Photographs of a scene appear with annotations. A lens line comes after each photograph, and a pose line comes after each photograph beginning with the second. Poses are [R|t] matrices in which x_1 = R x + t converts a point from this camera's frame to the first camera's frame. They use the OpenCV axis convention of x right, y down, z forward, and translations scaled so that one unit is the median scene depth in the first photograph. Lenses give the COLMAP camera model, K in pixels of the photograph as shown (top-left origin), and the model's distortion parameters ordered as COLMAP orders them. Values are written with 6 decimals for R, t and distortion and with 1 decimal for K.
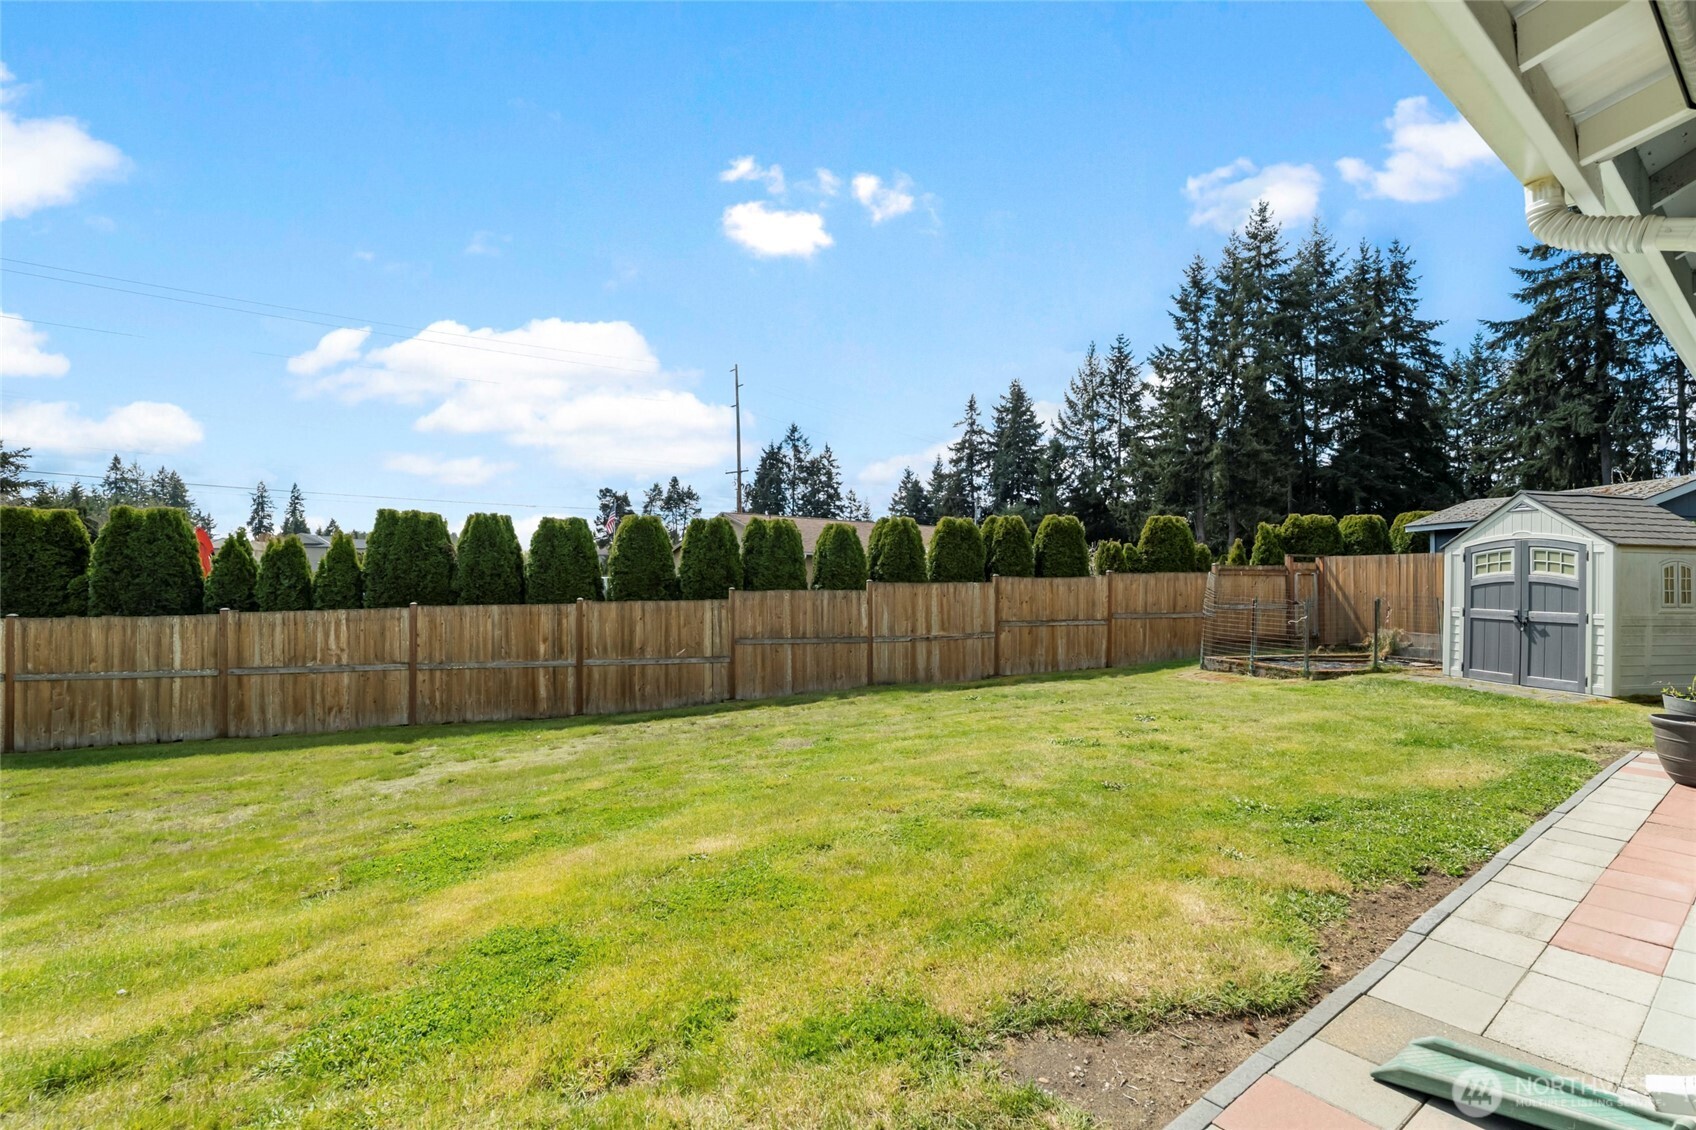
lens RADIAL K [[814.9, 0, 848.8], [0, 814.9, 562.6], [0, 0, 1]] dist [-0.003147, 0.000044]
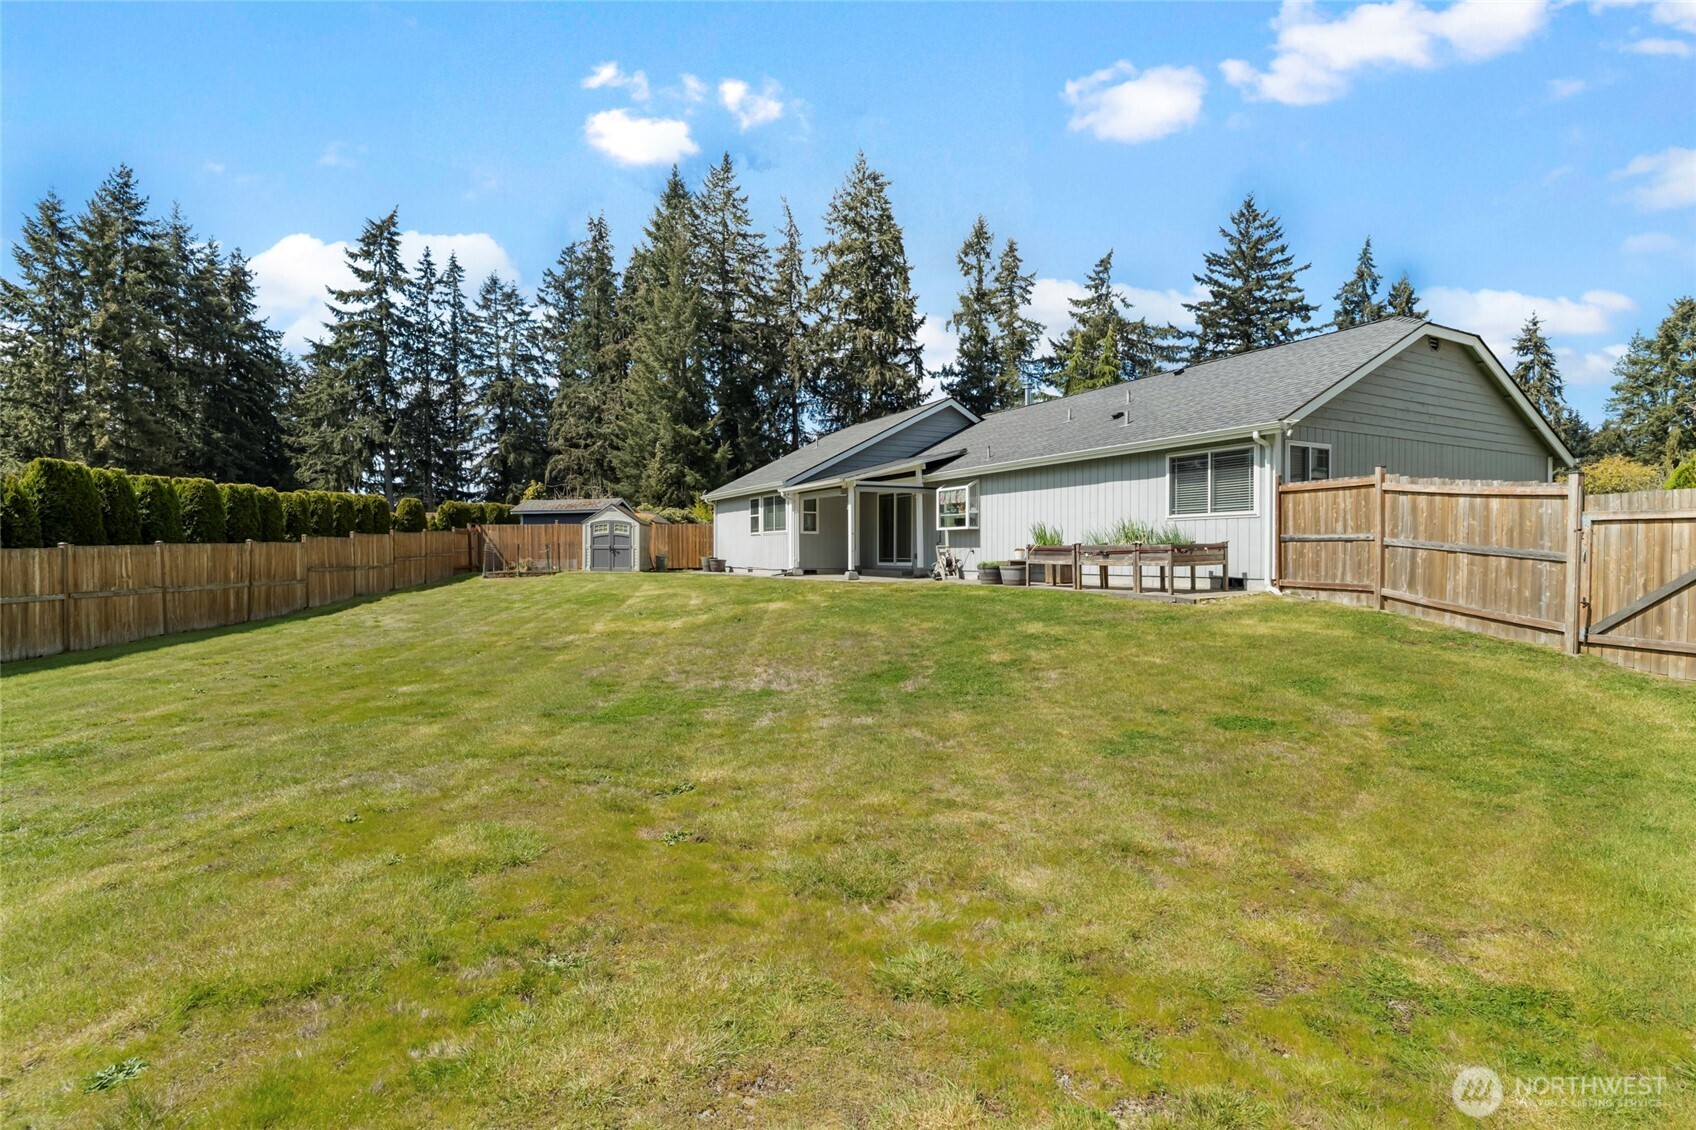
lens RADIAL K [[814.9, 0, 848.8], [0, 814.9, 562.6], [0, 0, 1]] dist [-0.003147, 0.000044]
pose [[0.193136, -0.019242, 0.980983, -1.592172], [-0.011696, 0.999692, 0.021911, 0.041578], [-0.981102, -0.015705, 0.192852, -0.329336]]
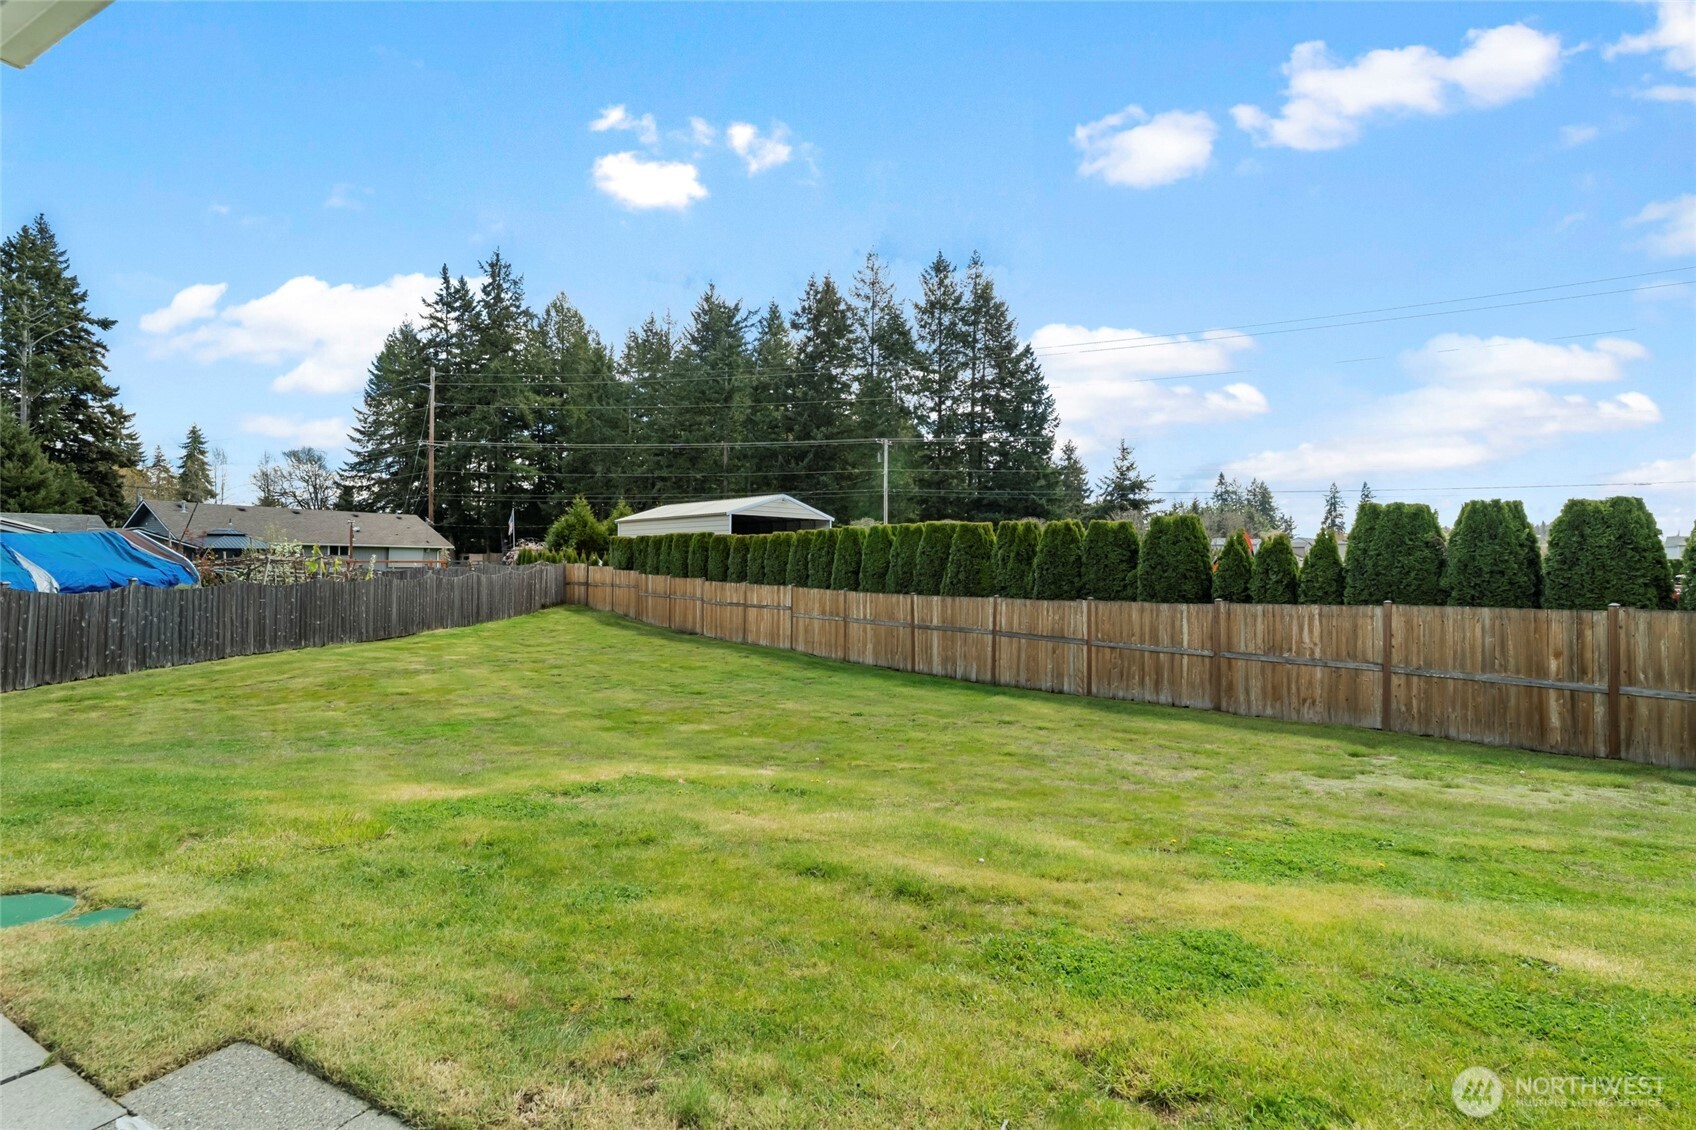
lens RADIAL K [[814.9, 0, 848.8], [0, 814.9, 562.6], [0, 0, 1]] dist [-0.003147, 0.000044]
pose [[0.391447, -0.003314, -0.920195, 0.086561], [0.007072, 0.999975, -0.000593, 0.001272], [0.920173, -0.006276, 0.391461, 0.059257]]
